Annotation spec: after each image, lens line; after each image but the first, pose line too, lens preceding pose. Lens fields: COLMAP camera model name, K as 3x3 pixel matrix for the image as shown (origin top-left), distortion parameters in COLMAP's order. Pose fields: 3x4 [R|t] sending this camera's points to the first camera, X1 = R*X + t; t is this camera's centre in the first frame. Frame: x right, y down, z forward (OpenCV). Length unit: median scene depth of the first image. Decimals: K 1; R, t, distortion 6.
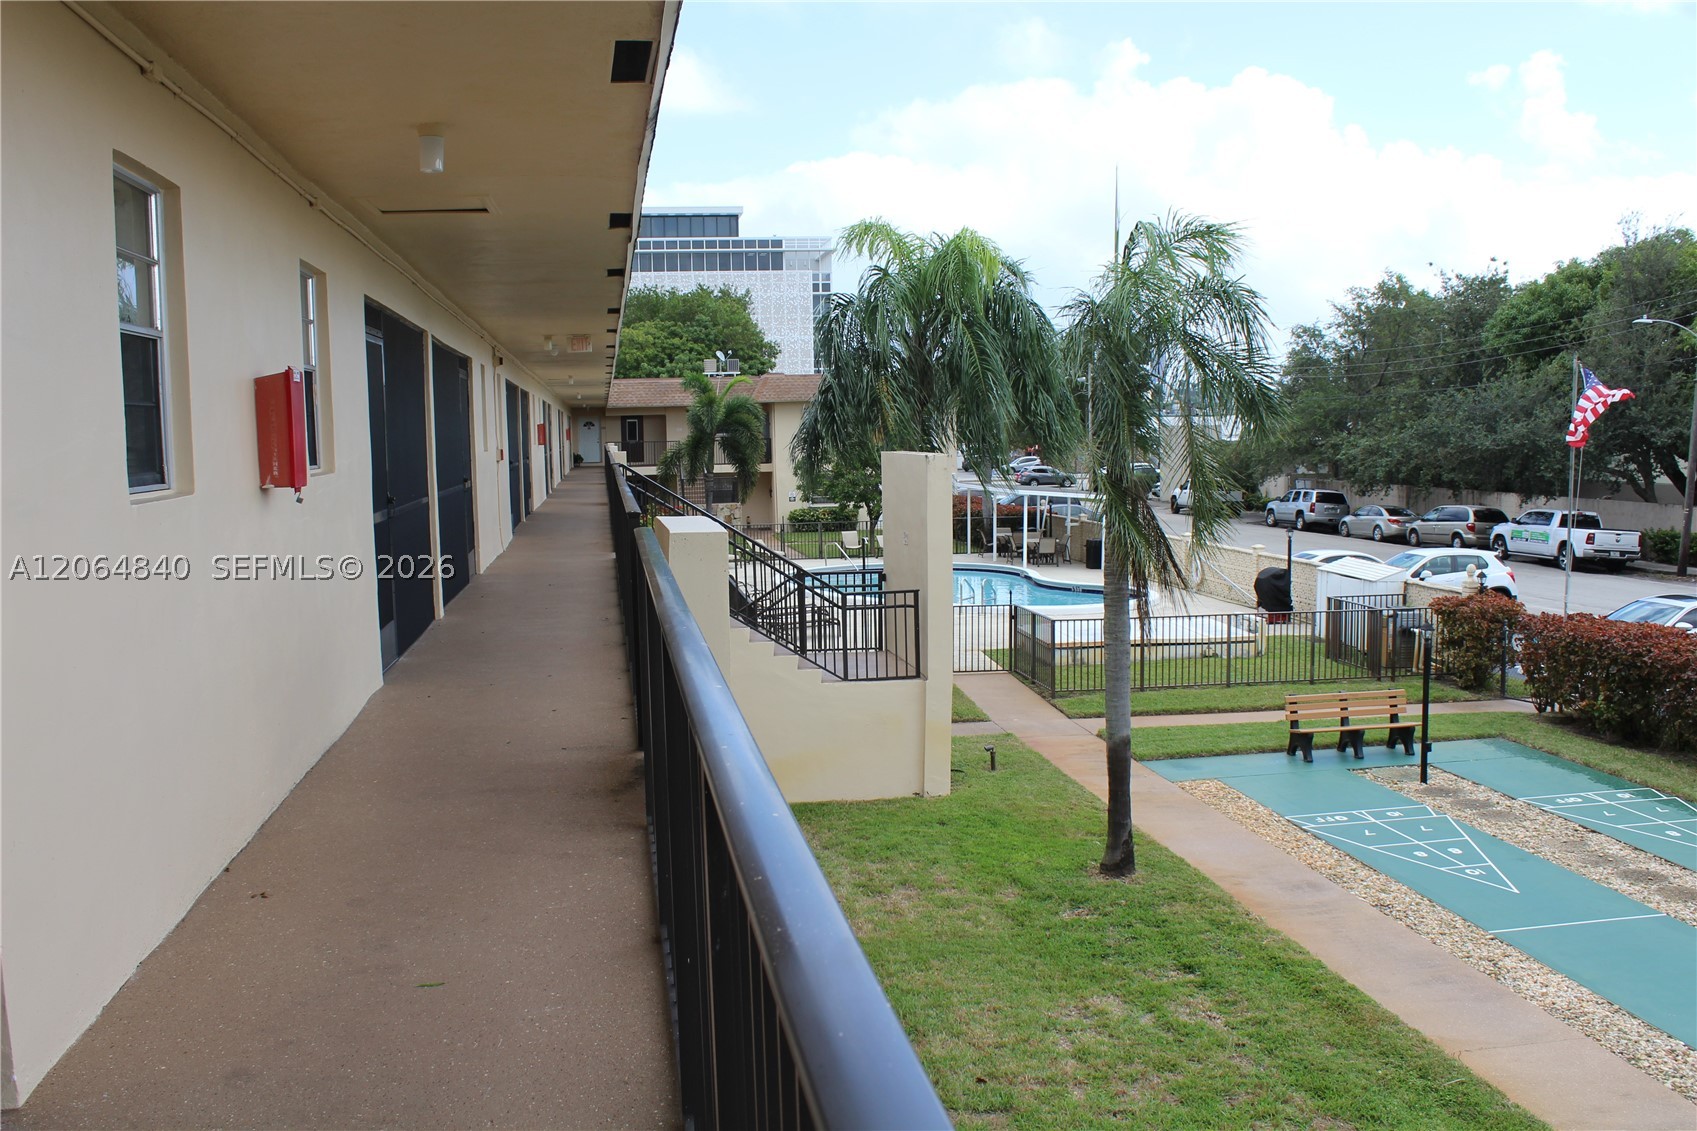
lens RADIAL K [[1445.0, 0, 839.3], [0, 1445.0, 574.9], [0, 0, 1]] dist [-0.144692, 0.109597]
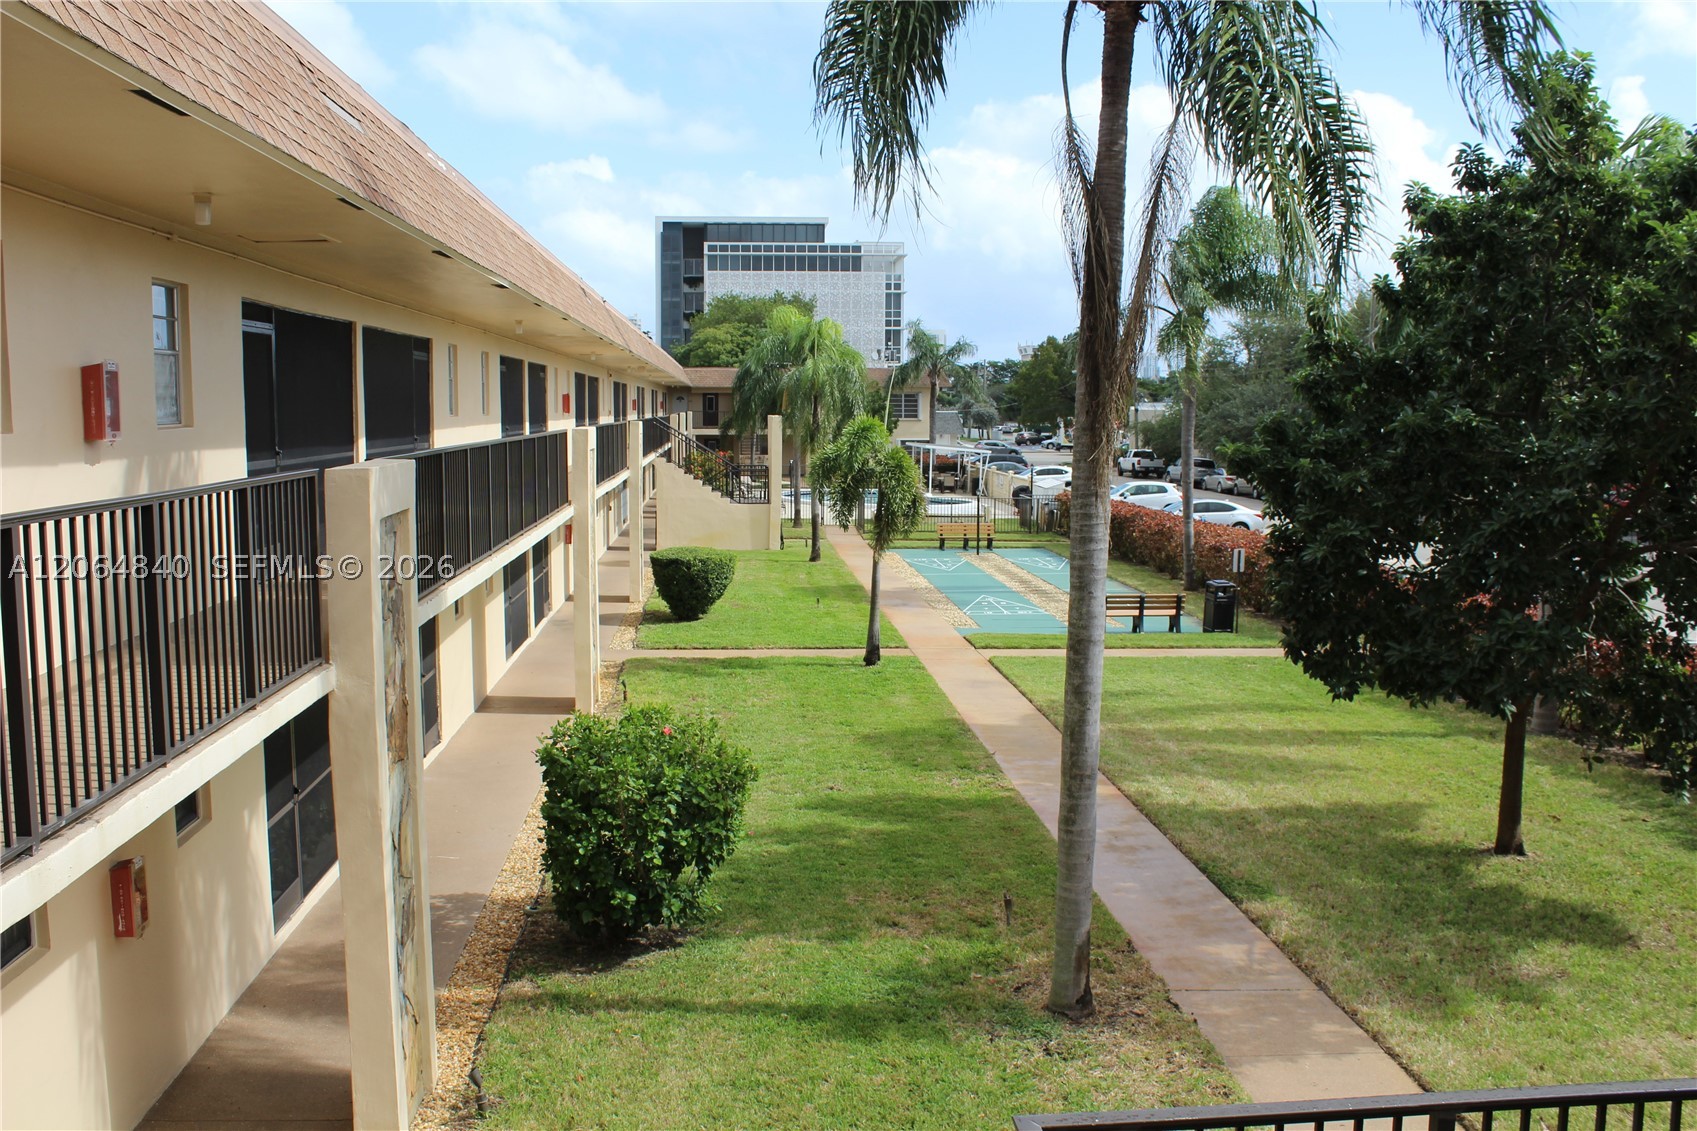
lens RADIAL K [[1423.7, 0, 848.5], [0, 1423.7, 565.5], [0, 0, 1]] dist [-0.159496, 0.139441]
pose [[0.996859, 0.031034, -0.072862, 0.100368], [-0.030227, 0.999469, 0.012152, 0.038585], [0.073200, -0.009911, 0.997268, -0.391835]]
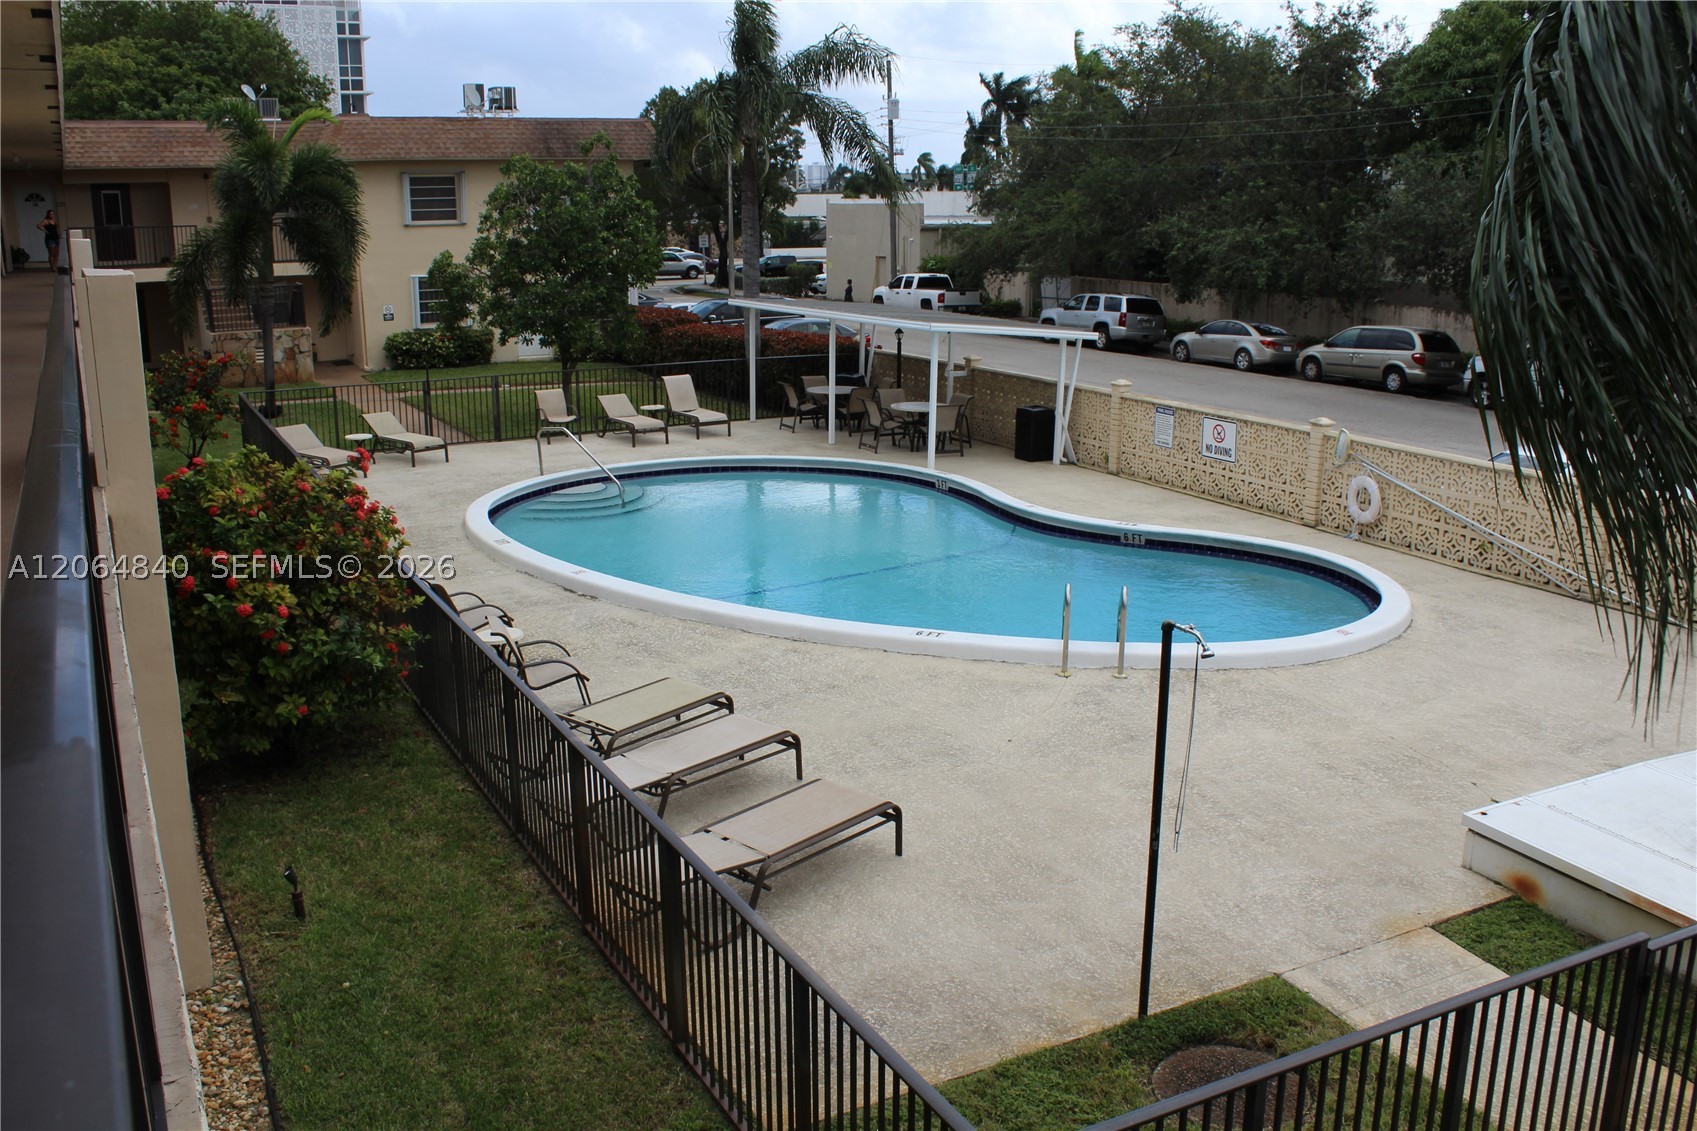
lens RADIAL K [[1445.0, 0, 839.3], [0, 1445.0, 574.9], [0, 0, 1]] dist [-0.144692, 0.109597]
pose [[0.945910, -0.065713, 0.317706, -0.050120], [0.017535, 0.988196, 0.152186, -0.031188], [-0.323956, -0.138384, 0.935897, 0.325453]]
